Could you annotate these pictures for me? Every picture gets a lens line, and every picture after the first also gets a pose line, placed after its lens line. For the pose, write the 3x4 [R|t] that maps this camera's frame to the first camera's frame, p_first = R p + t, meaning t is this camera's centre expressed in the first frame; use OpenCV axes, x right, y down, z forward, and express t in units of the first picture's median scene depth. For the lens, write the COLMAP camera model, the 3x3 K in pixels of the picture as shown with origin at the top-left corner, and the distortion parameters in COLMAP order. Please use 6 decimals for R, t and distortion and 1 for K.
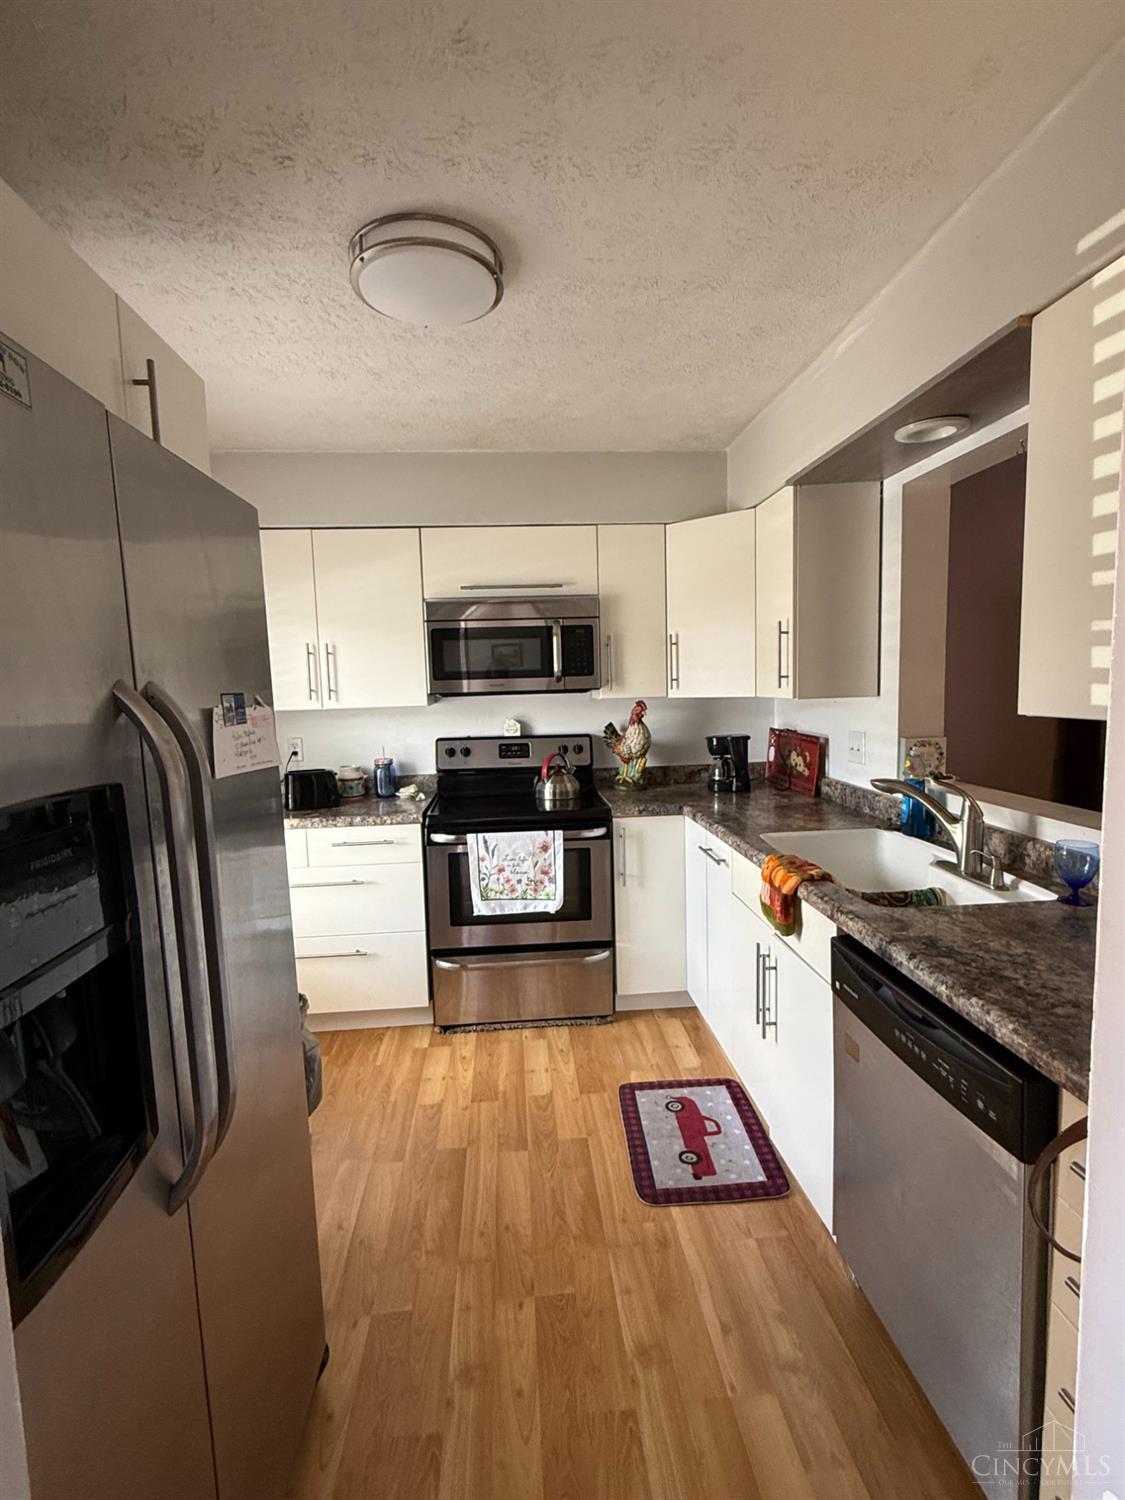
lens RADIAL K [[690.8, 0, 562.5], [0, 690.8, 750.0], [0, 0, 1]] dist [-0.000931, -0.000198]
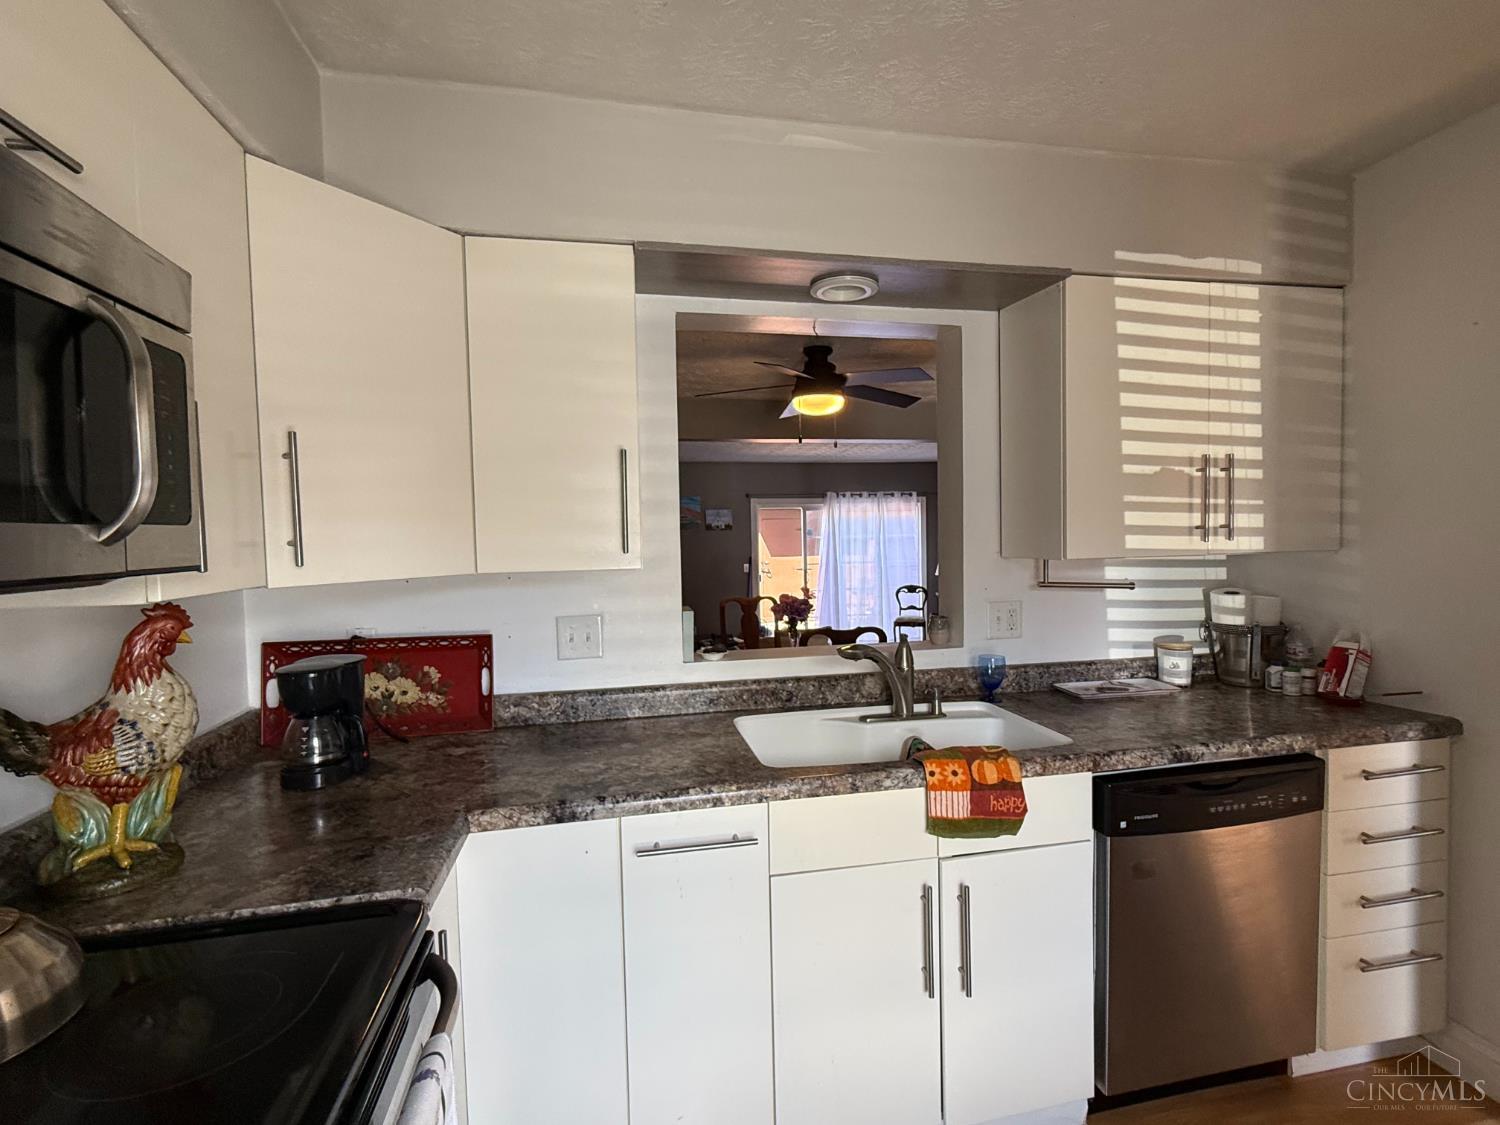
lens RADIAL K [[690.8, 0, 741.3], [0, 690.8, 563.6], [0, 0, 1]] dist [-0.000931, -0.000198]
pose [[-0.104784, -0.009860, 0.994446, -0.706457], [0.120690, 0.992434, 0.022557, -0.174515], [-0.987144, 0.122383, -0.102801, 2.060377]]
